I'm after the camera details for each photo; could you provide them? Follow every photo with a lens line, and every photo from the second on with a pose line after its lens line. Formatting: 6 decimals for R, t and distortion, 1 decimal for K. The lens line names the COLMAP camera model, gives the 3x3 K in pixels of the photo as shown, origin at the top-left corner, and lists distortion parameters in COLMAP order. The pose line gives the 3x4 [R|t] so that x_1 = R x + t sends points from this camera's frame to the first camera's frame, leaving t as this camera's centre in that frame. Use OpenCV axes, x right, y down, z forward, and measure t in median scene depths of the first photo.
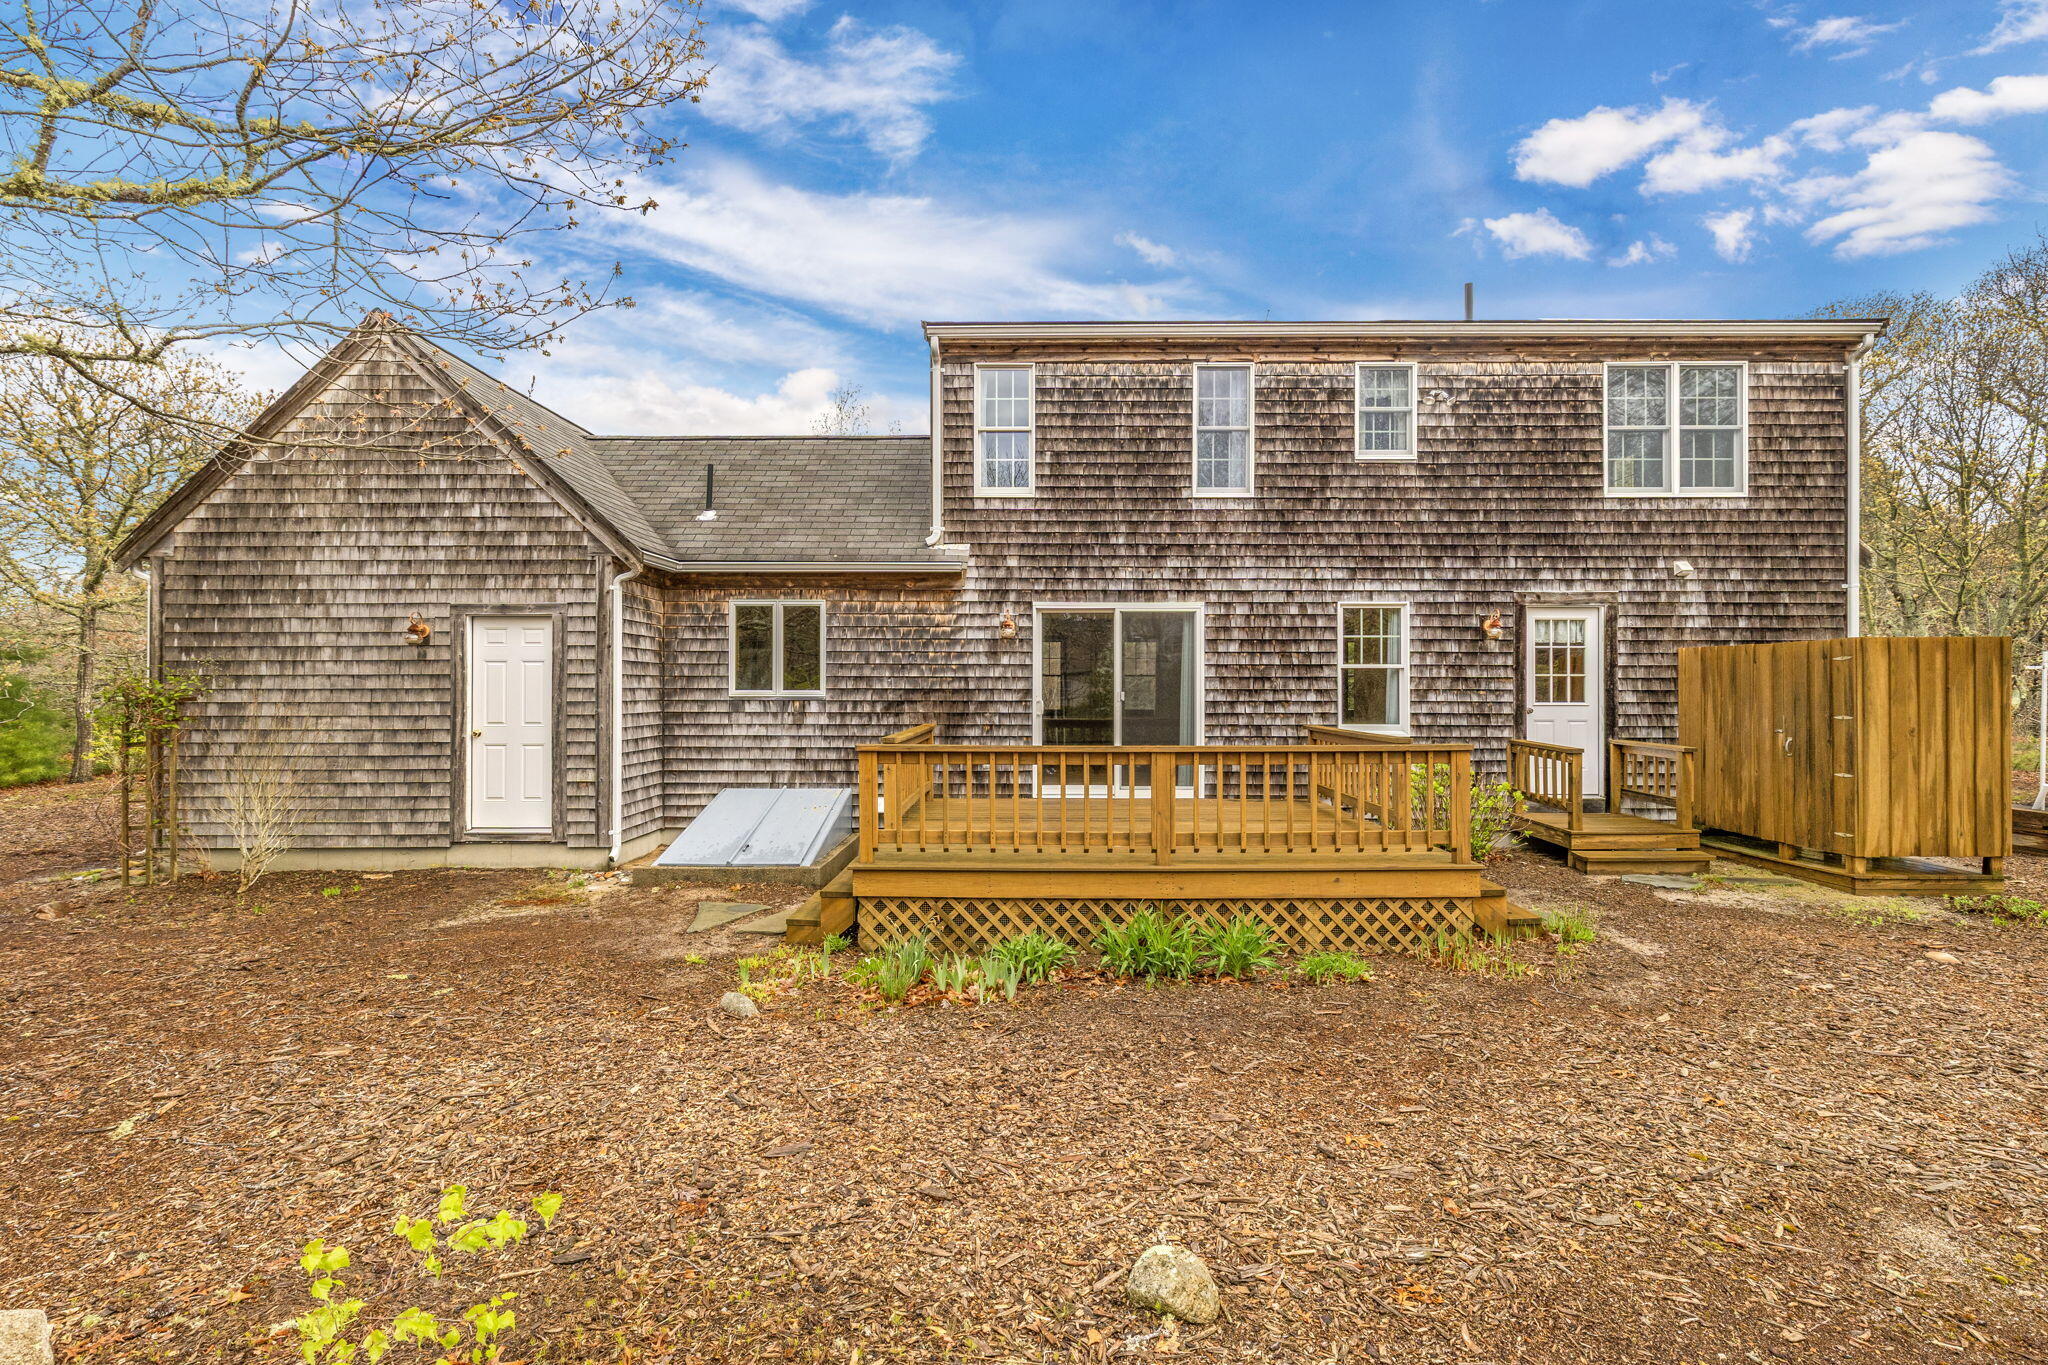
lens RADIAL K [[926.6, 0, 1025.4], [0, 926.6, 683.8], [0, 0, 1]] dist [-0.000921, 0.005808]
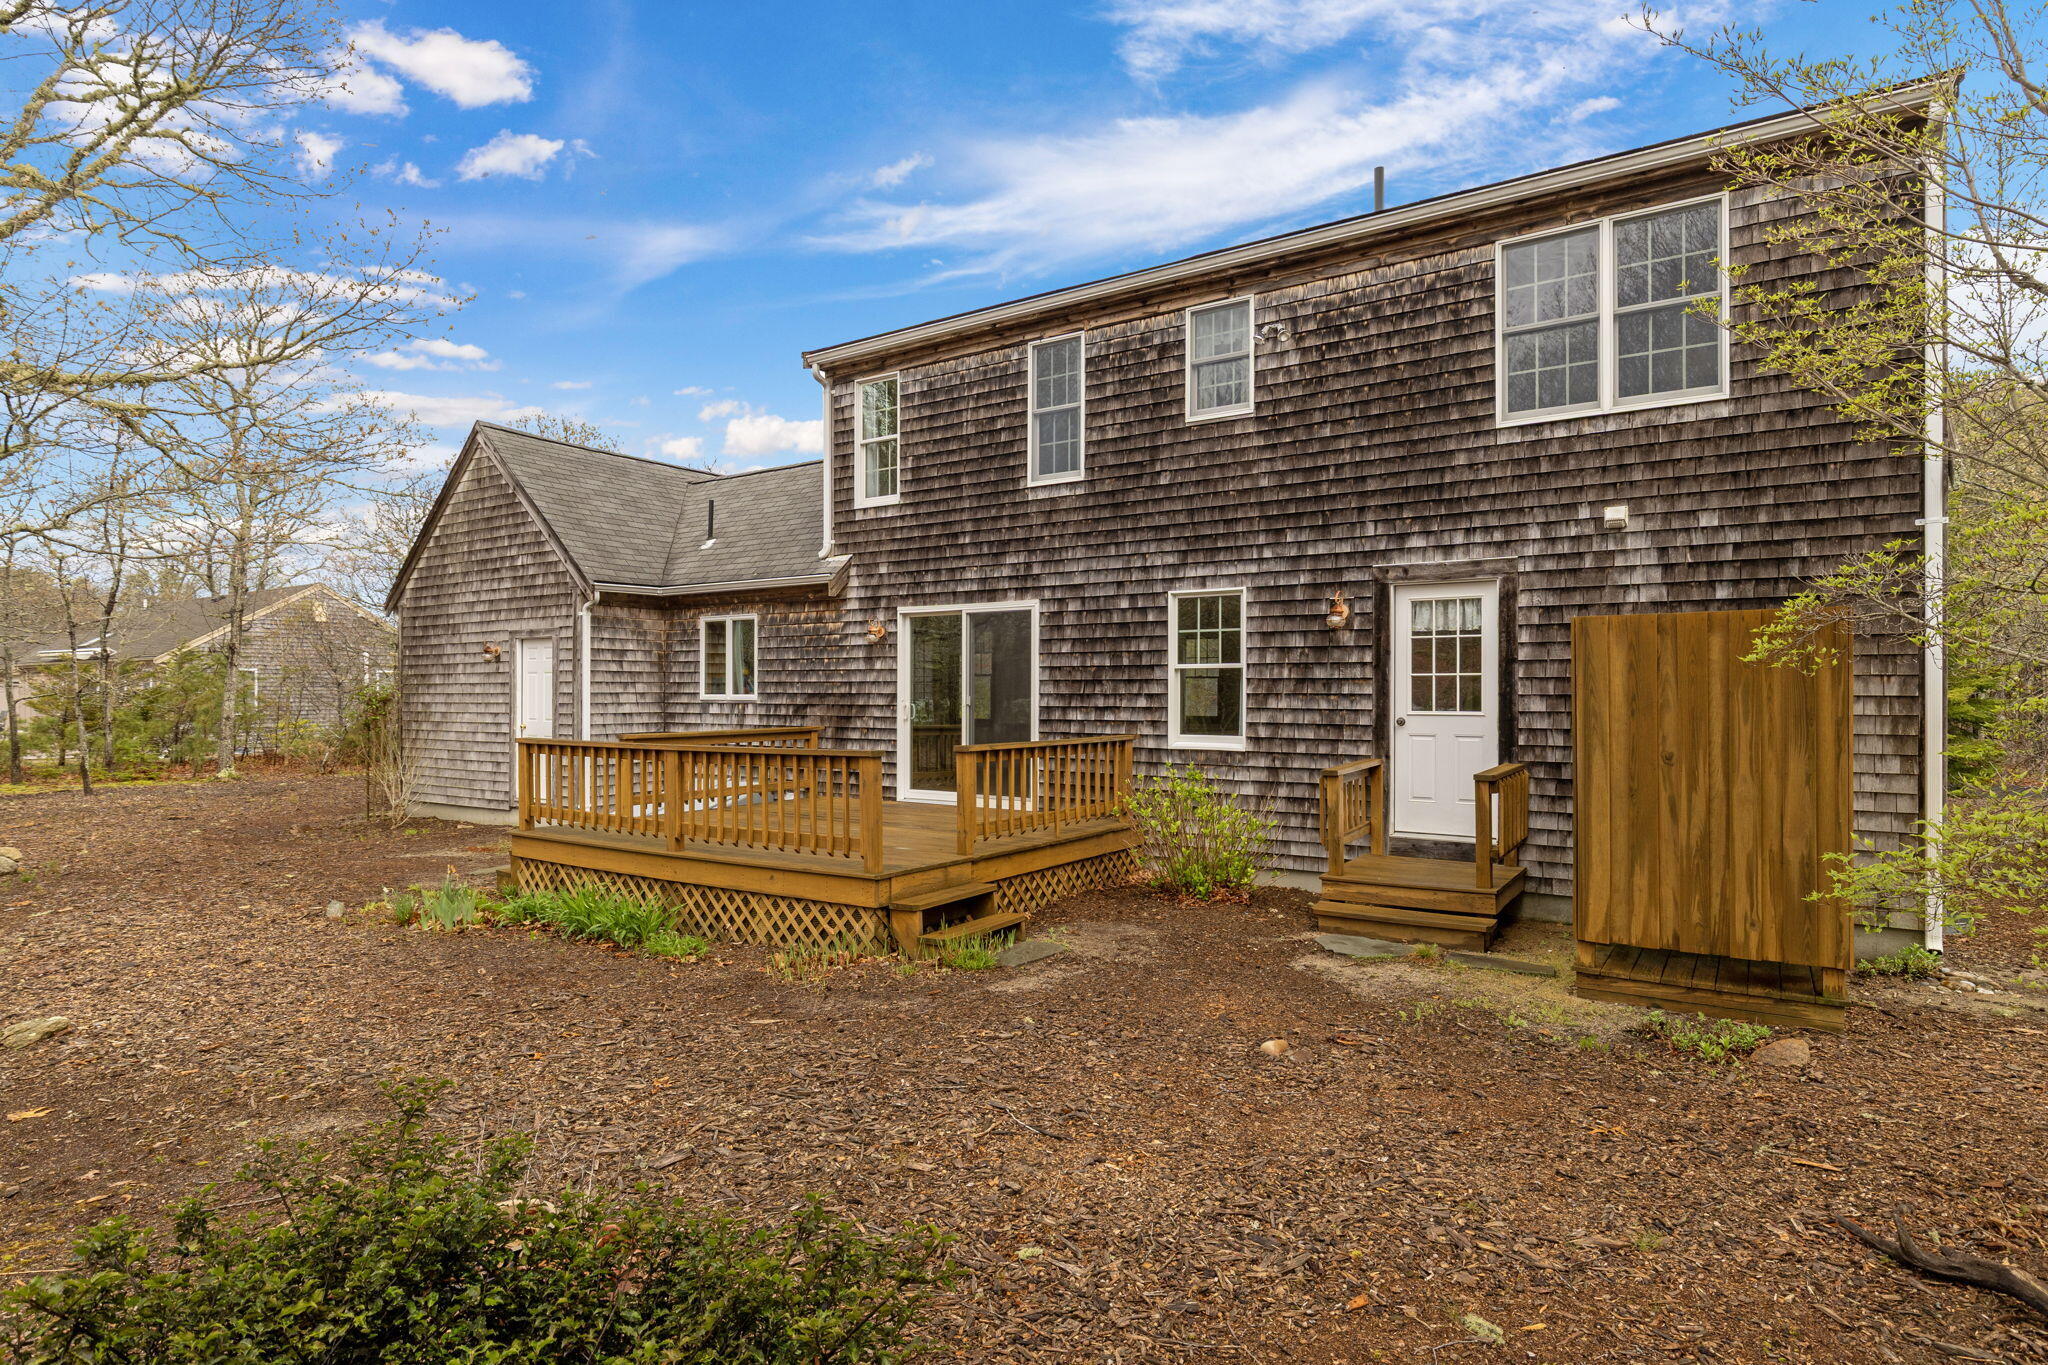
lens RADIAL K [[1087.0, 0, 1019.5], [0, 1087.0, 682.2], [0, 0, 1]] dist [-0.002119, 0.001760]
pose [[0.830758, -0.006202, -0.556599, 0.783407], [0.004917, 0.999981, -0.003804, -0.001380], [0.556612, 0.000424, 0.830773, 0.087887]]
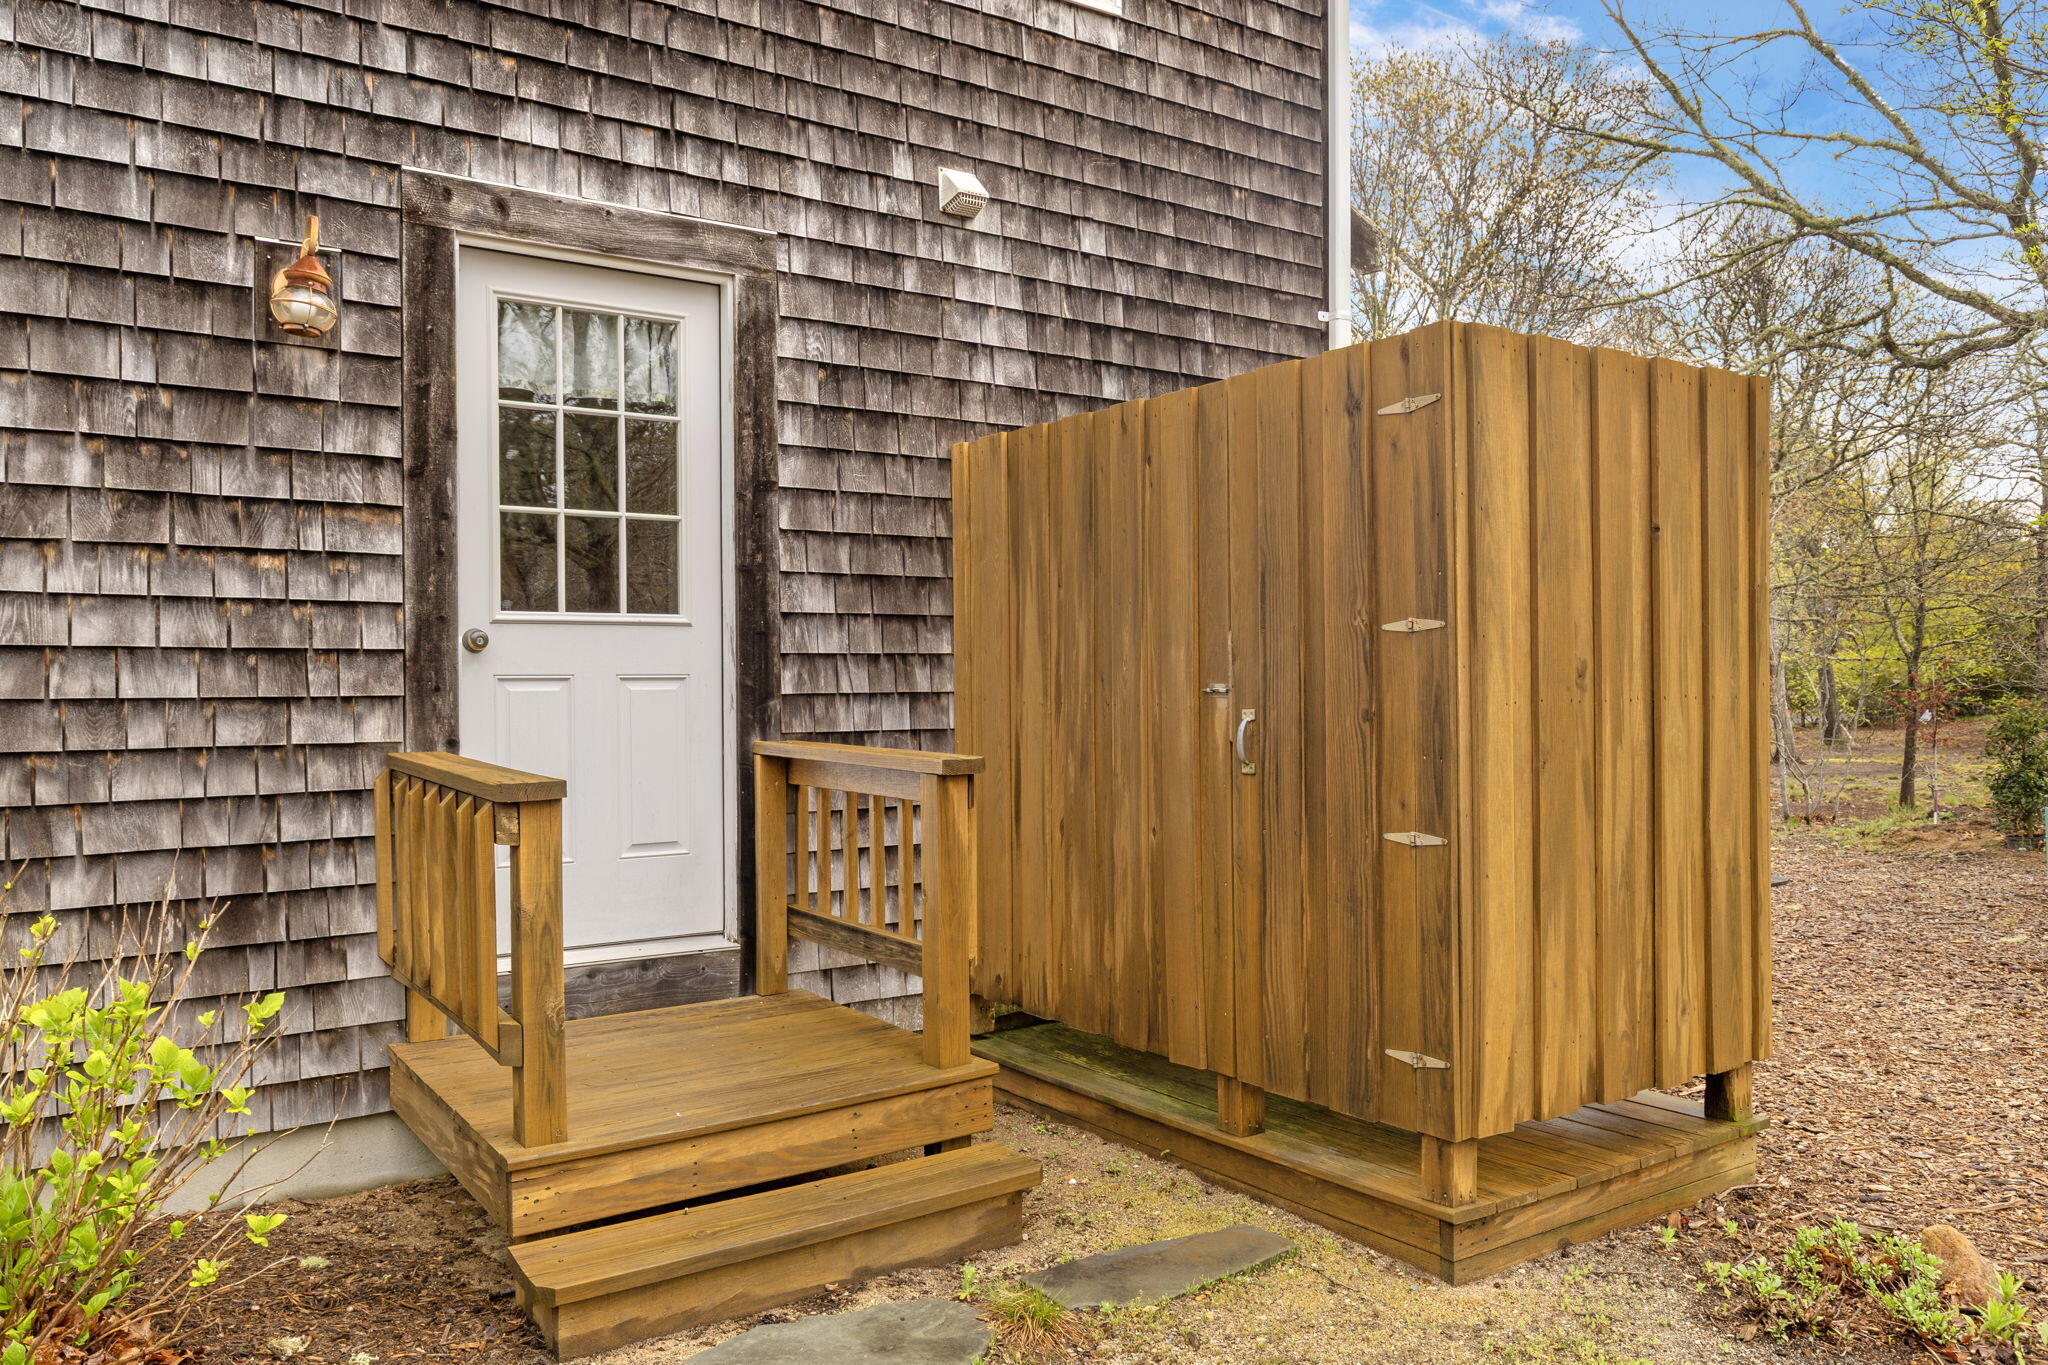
lens RADIAL K [[1507.9, 0, 1023.7], [0, 1507.9, 694.7], [0, 0, 1]] dist [0.002633, -0.000192]
pose [[0.820925, -0.010155, 0.570946, 0.429026], [0.006027, 0.999940, 0.009120, 0.041760], [-0.571004, -0.004046, 0.820937, 0.563387]]
